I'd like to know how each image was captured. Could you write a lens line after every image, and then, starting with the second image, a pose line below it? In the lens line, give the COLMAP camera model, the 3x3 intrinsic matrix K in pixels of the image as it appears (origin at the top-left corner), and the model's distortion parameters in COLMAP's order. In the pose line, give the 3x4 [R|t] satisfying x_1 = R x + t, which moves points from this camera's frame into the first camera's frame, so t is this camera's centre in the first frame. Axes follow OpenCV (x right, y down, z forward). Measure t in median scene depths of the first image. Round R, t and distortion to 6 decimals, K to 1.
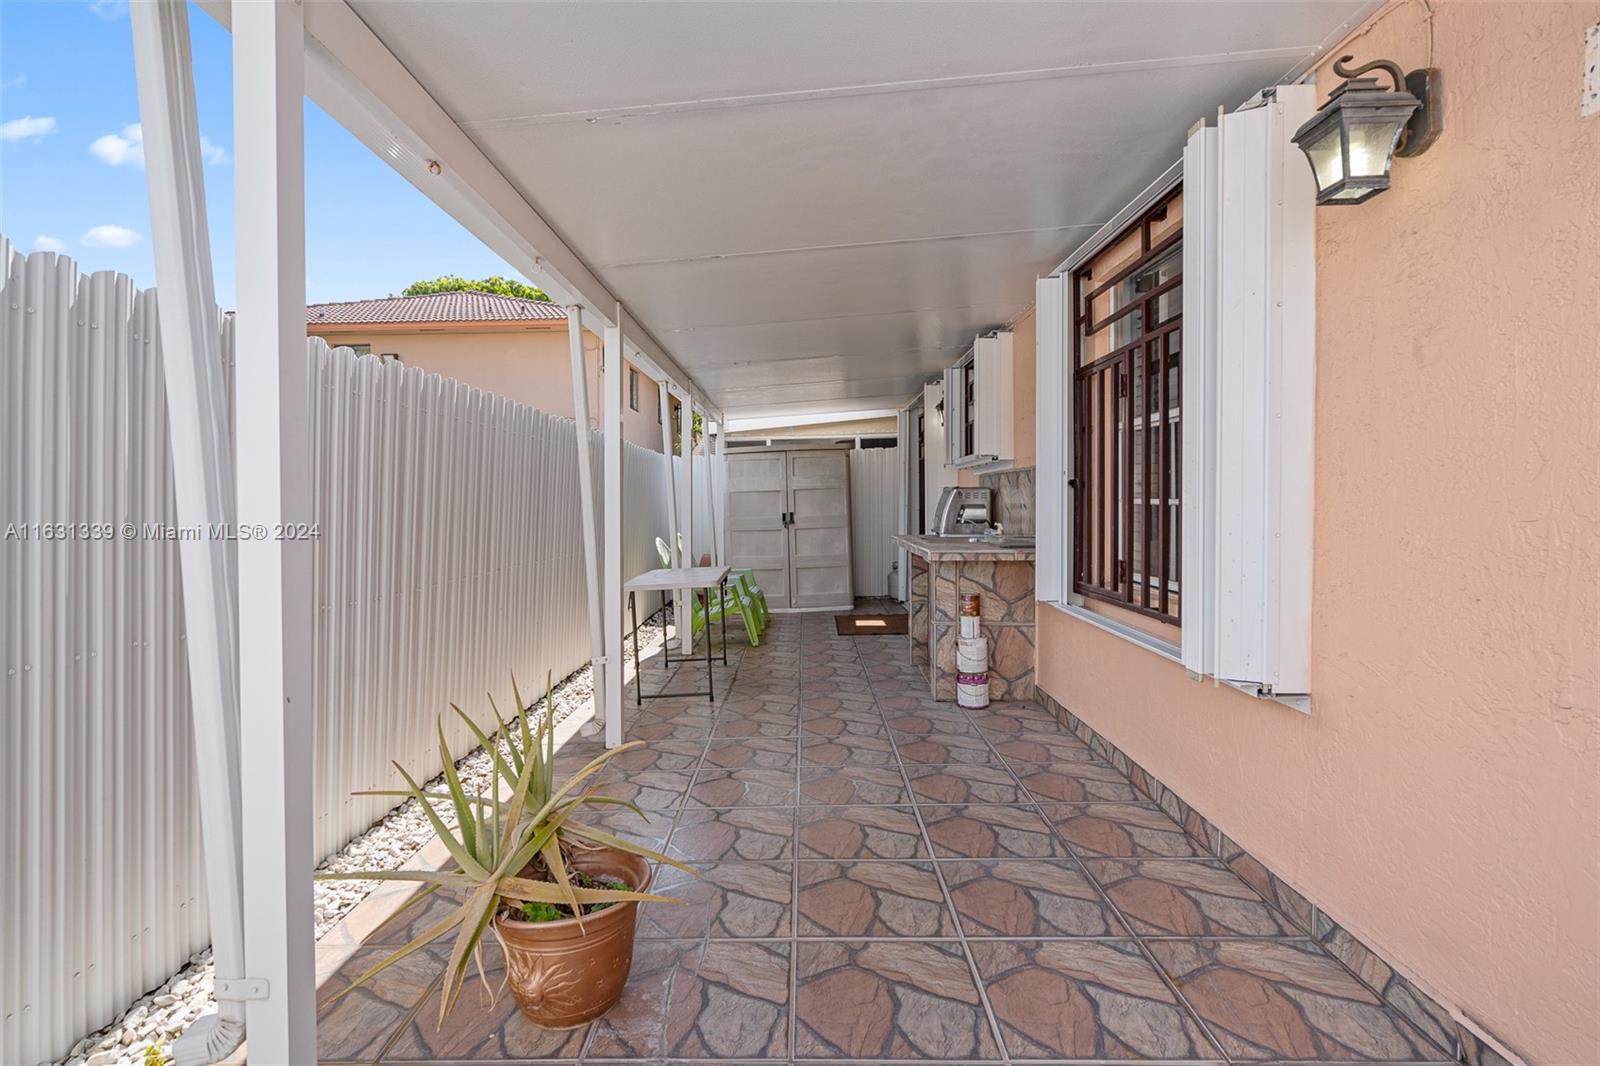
lens RADIAL K [[767.8, 0, 810.1], [0, 767.8, 512.7], [0, 0, 1]] dist [0.000787, 0.001981]
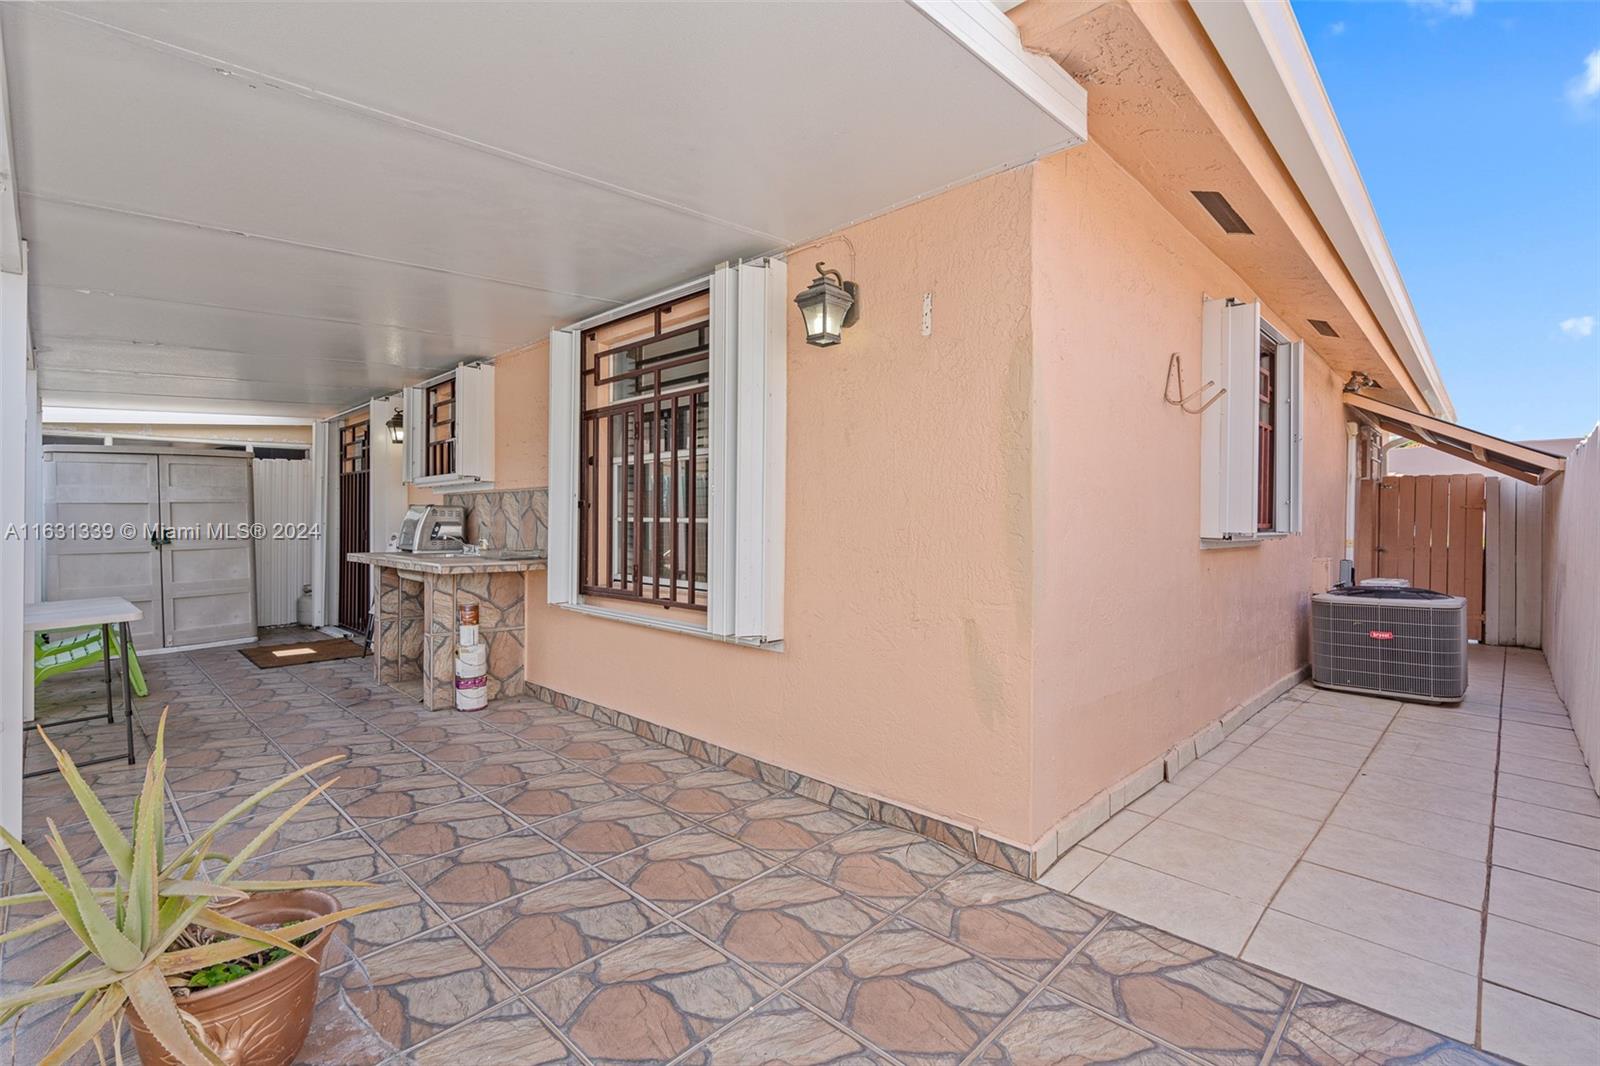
lens RADIAL K [[733.9, 0, 787.7], [0, 733.9, 529.2], [0, 0, 1]] dist [-0.000471, 0.000646]
pose [[0.672399, 0.003880, 0.740178, -0.300733], [0.002006, 0.999973, -0.007064, 0.010095], [-0.740186, 0.006234, 0.672373, -0.025330]]
